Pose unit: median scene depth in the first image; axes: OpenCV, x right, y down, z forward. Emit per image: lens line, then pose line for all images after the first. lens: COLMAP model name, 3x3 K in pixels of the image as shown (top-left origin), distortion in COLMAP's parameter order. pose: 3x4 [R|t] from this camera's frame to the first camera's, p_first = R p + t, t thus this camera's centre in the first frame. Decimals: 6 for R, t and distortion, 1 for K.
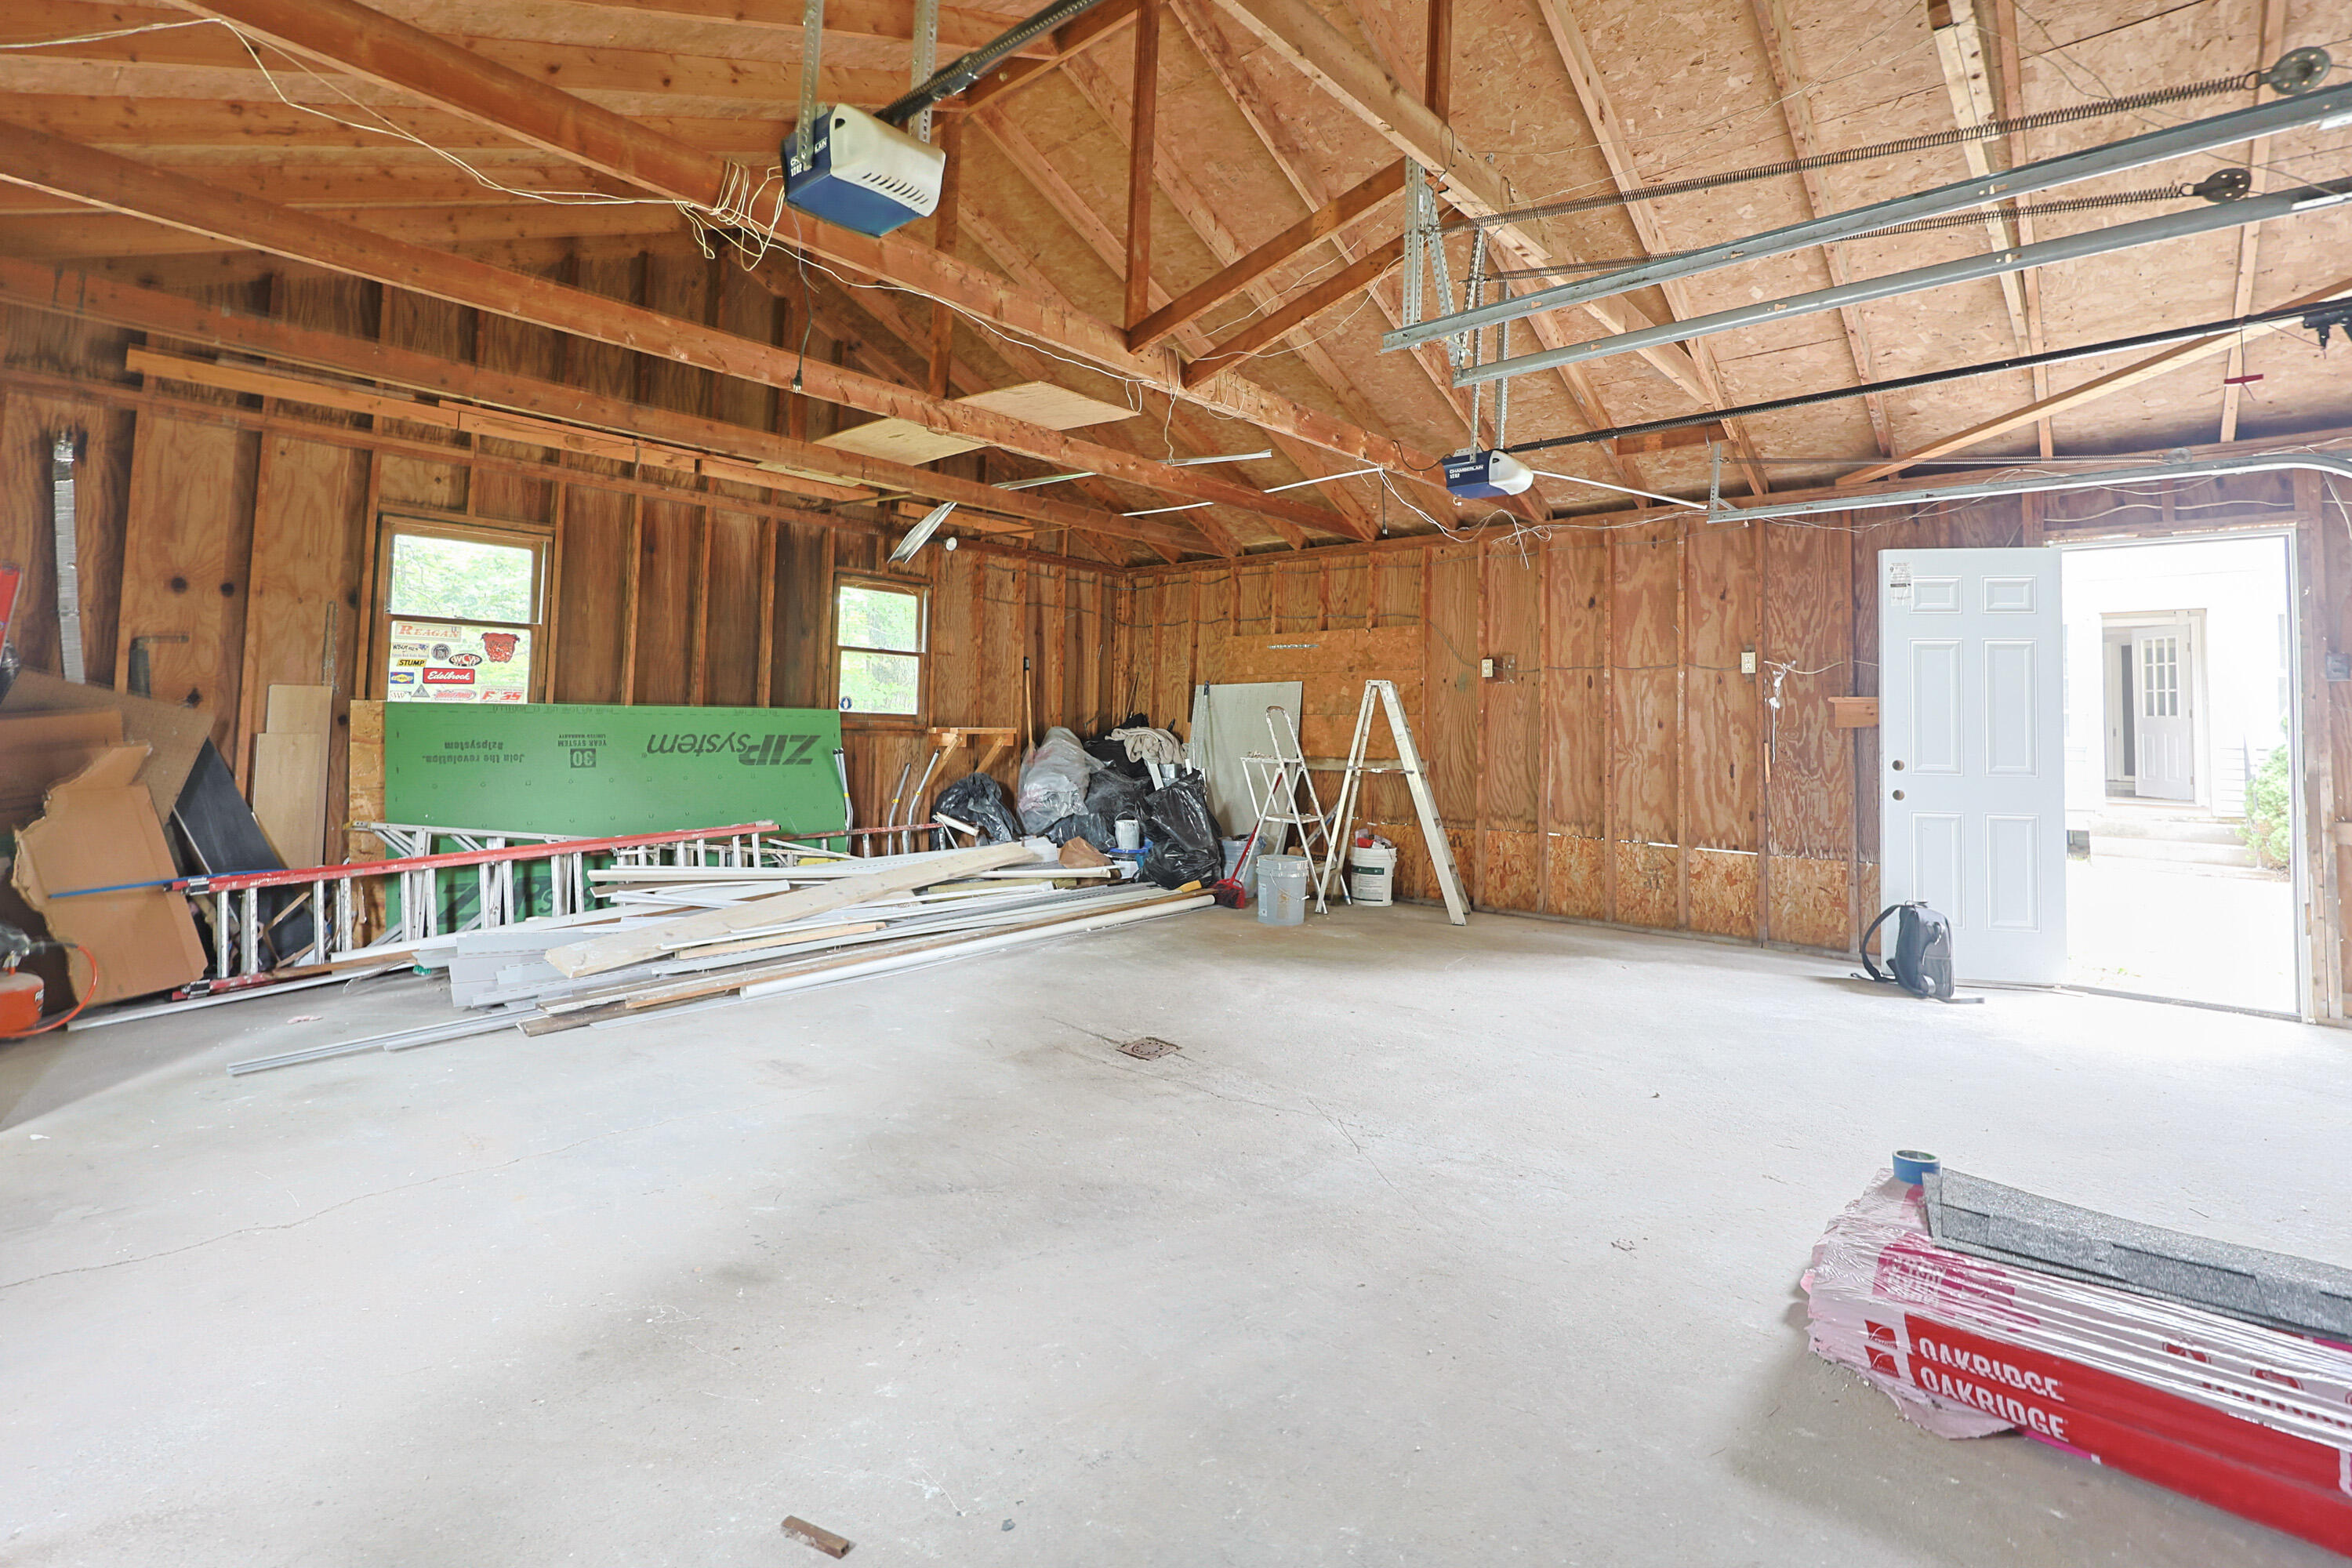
lens RADIAL K [[1014.8, 0, 1210.7], [0, 1014.8, 720.5], [0, 0, 1]] dist [0.001172, -0.000409]
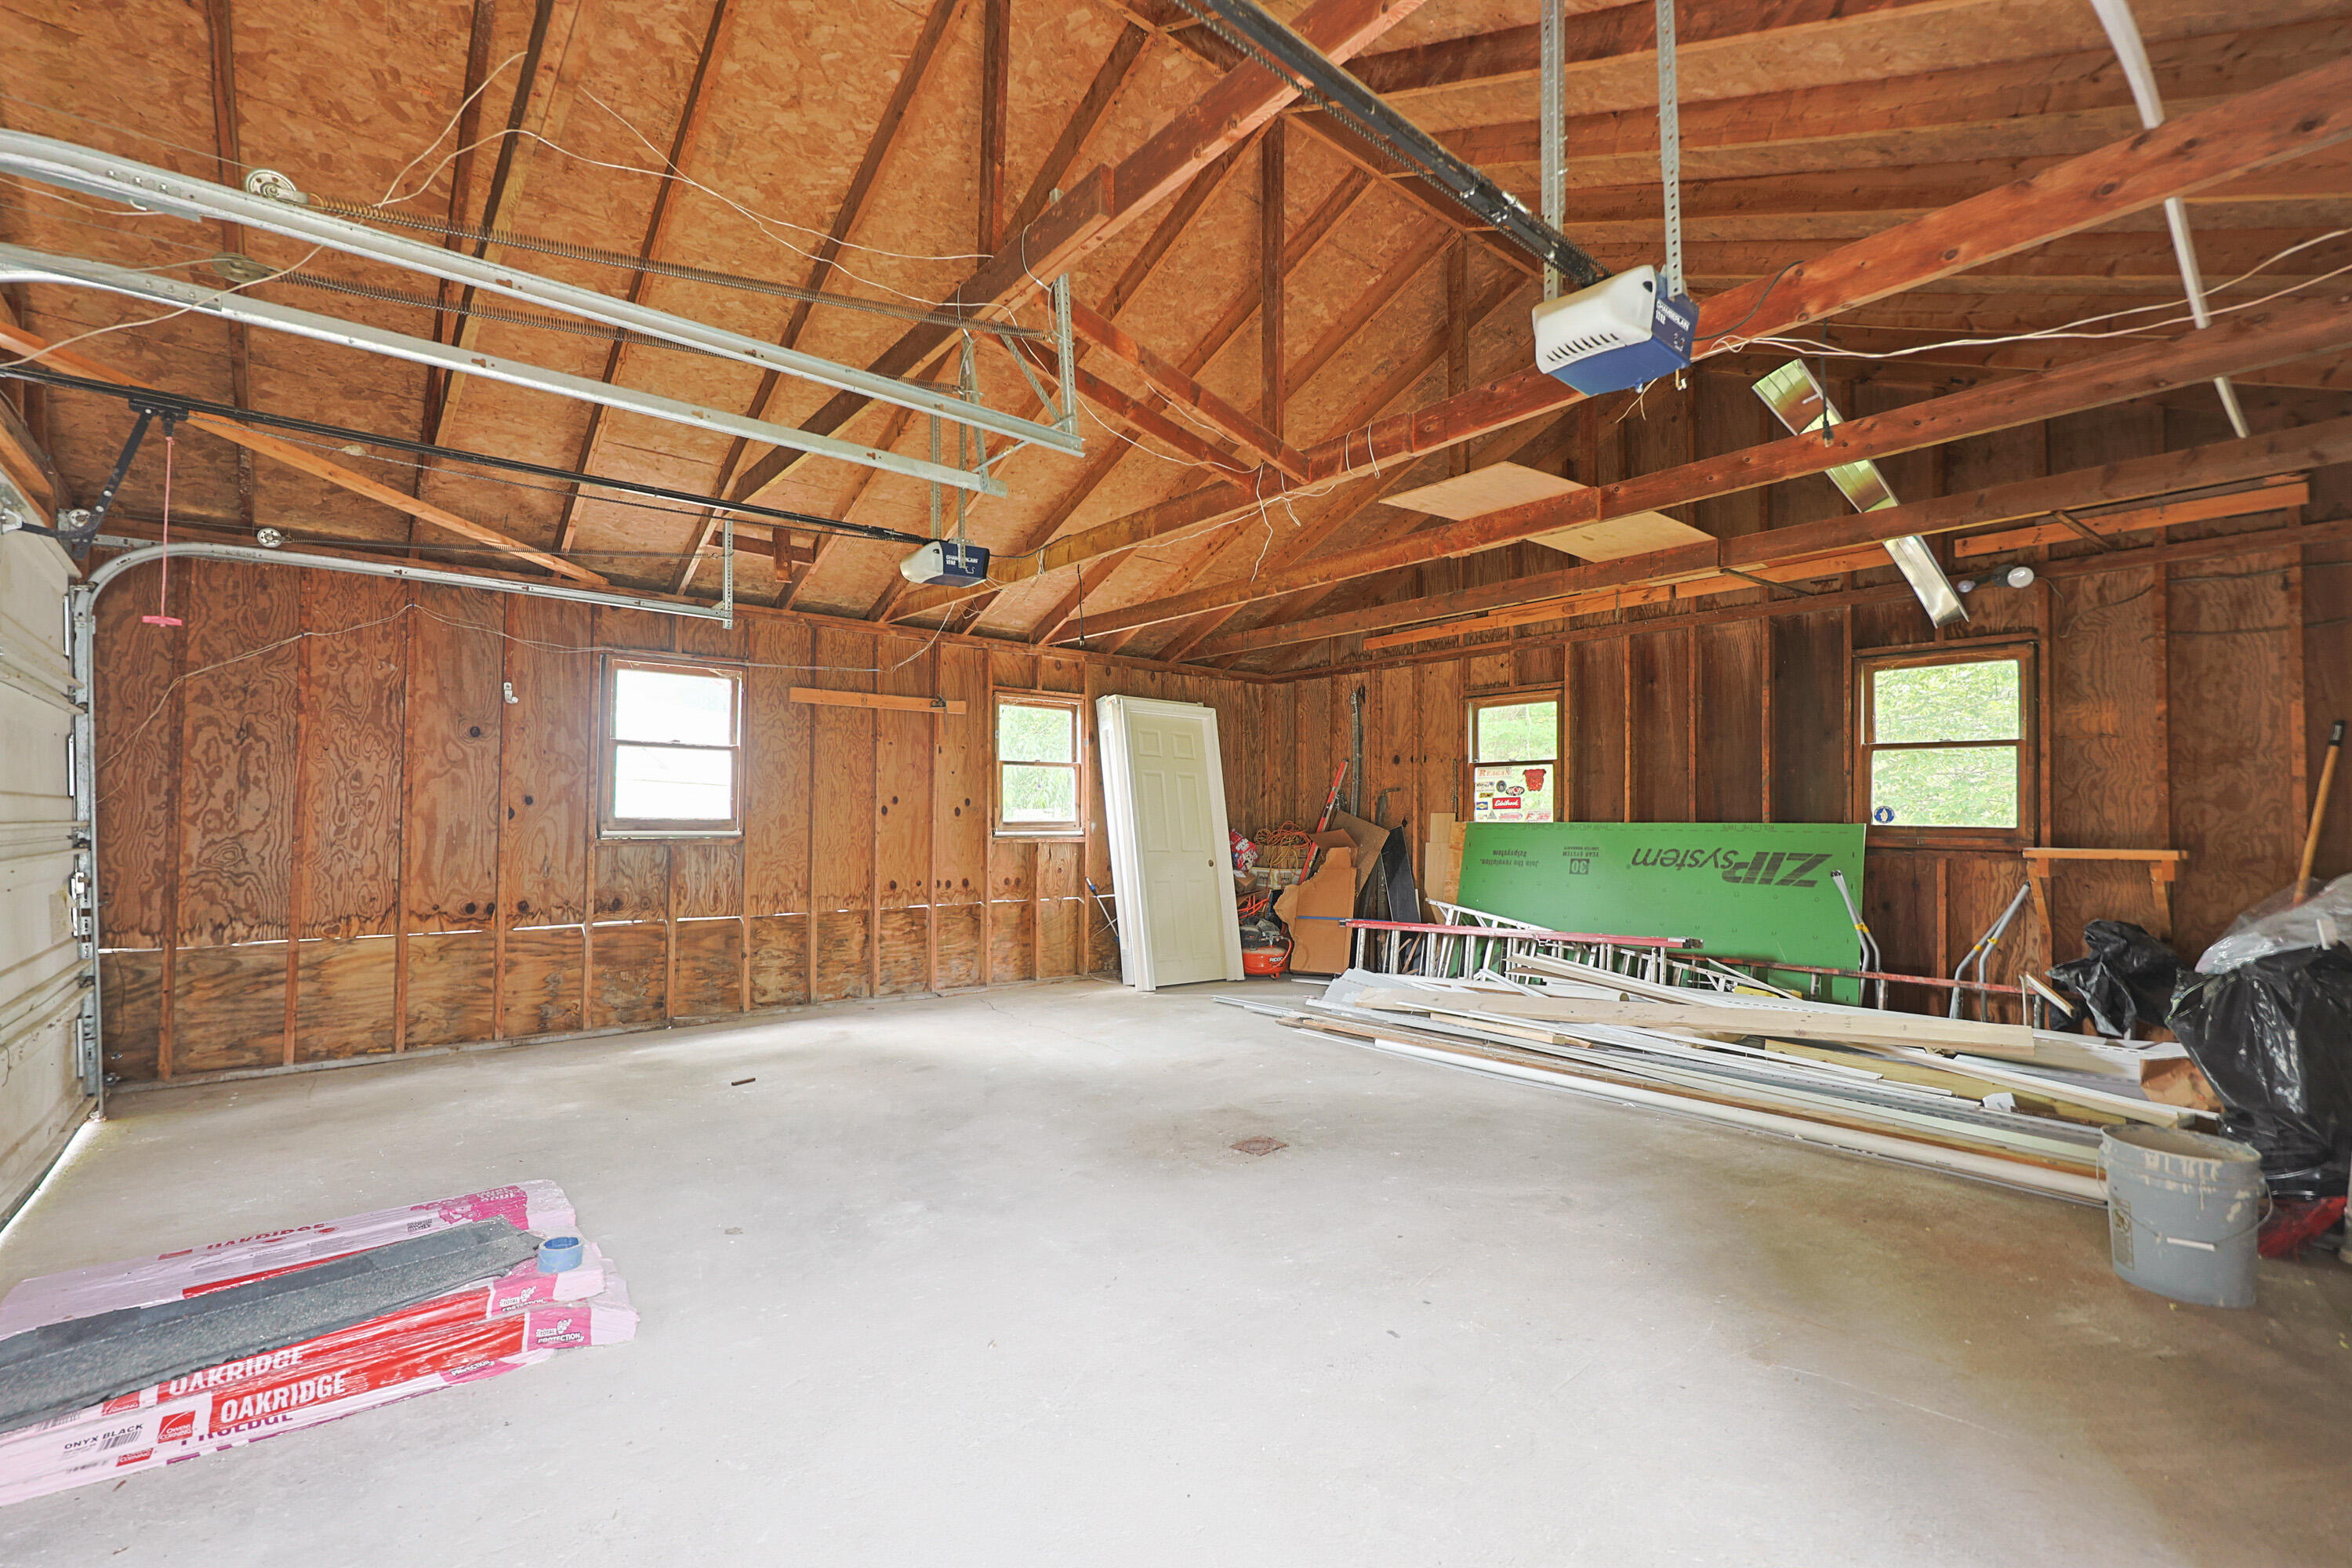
lens RADIAL K [[1014.8, 0, 1178.8], [0, 1014.8, 793.5], [0, 0, 1]] dist [0.001172, -0.000409]
pose [[-0.153272, -0.043303, -0.987235, 0.641040], [-0.008128, 0.999061, -0.042560, 0.005451], [0.988151, 0.001501, -0.153480, 0.701363]]
